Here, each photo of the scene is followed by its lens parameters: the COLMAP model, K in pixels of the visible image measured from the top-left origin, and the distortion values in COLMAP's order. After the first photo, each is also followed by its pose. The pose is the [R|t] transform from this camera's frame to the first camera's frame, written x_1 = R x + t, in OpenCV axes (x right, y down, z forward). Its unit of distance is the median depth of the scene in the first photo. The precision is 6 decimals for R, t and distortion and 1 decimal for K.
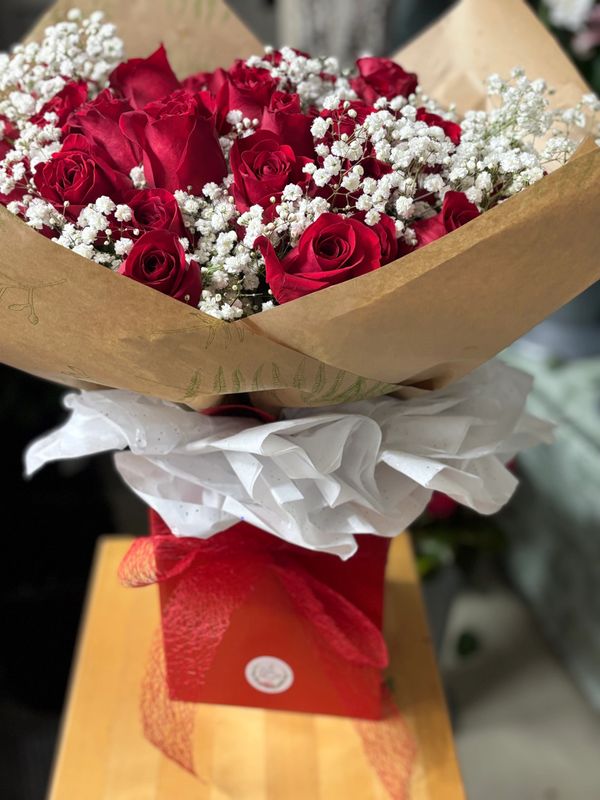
lens RADIAL K [[1088.4, 0, 298.7], [0, 1088.4, 432.0], [0, 0, 1]] dist [0.228204, -1.009367]
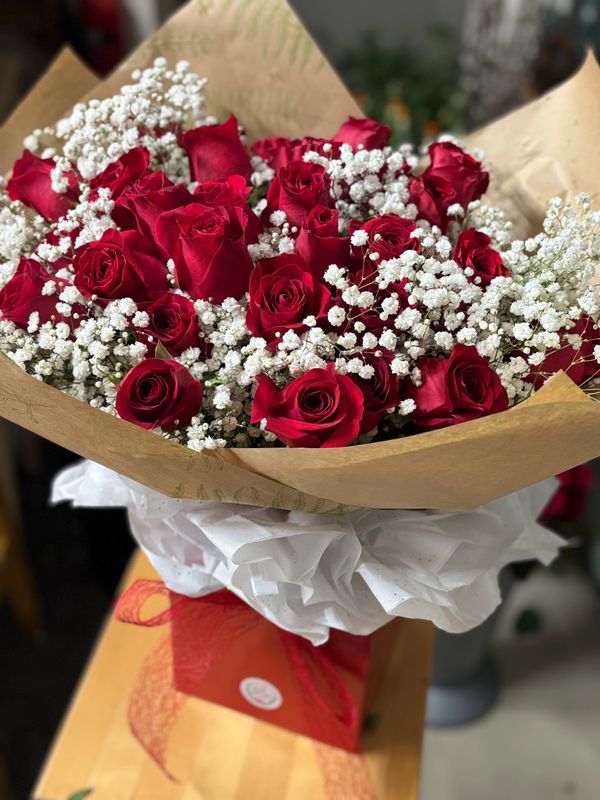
lens RADIAL K [[1088.4, 0, 298.7], [0, 1088.4, 432.0], [0, 0, 1]] dist [0.228204, -1.009367]
pose [[0.971680, 0.188192, -0.142904, 0.152036], [-0.164154, 0.972596, 0.164653, -0.280506], [0.169975, -0.136532, 0.975945, -0.015044]]
